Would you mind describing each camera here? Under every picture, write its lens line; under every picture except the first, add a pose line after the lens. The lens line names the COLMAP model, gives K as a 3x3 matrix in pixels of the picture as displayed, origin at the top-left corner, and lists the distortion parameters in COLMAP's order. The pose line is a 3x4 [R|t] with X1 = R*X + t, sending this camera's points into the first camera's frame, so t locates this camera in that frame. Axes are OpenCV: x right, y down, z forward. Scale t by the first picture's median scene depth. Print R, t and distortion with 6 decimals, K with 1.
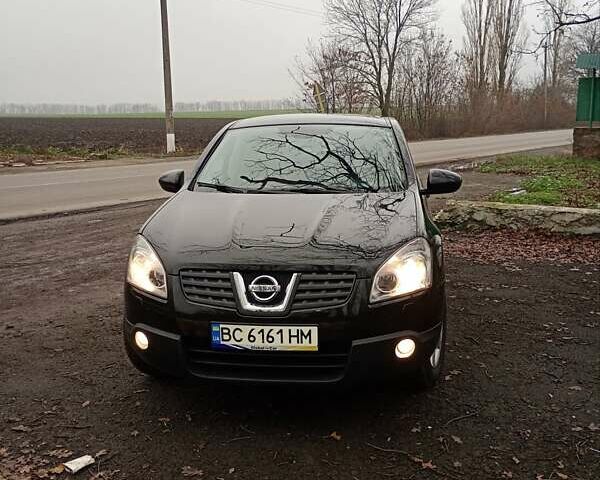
lens RADIAL K [[657.7, 0, 299.5], [0, 657.7, 241.0], [0, 0, 1]] dist [0.036917, 0.000000]
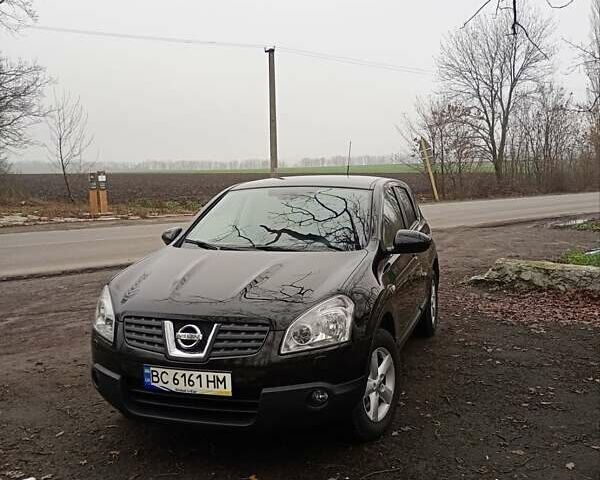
lens RADIAL K [[657.7, 0, 301.9], [0, 657.7, 240.6], [0, 0, 1]] dist [0.036917, 0.000000]
pose [[0.982095, 0.015205, -0.187773, 0.172748], [-0.030297, 0.996511, -0.077767, -0.004239], [0.185936, 0.082064, 0.979129, -0.034402]]
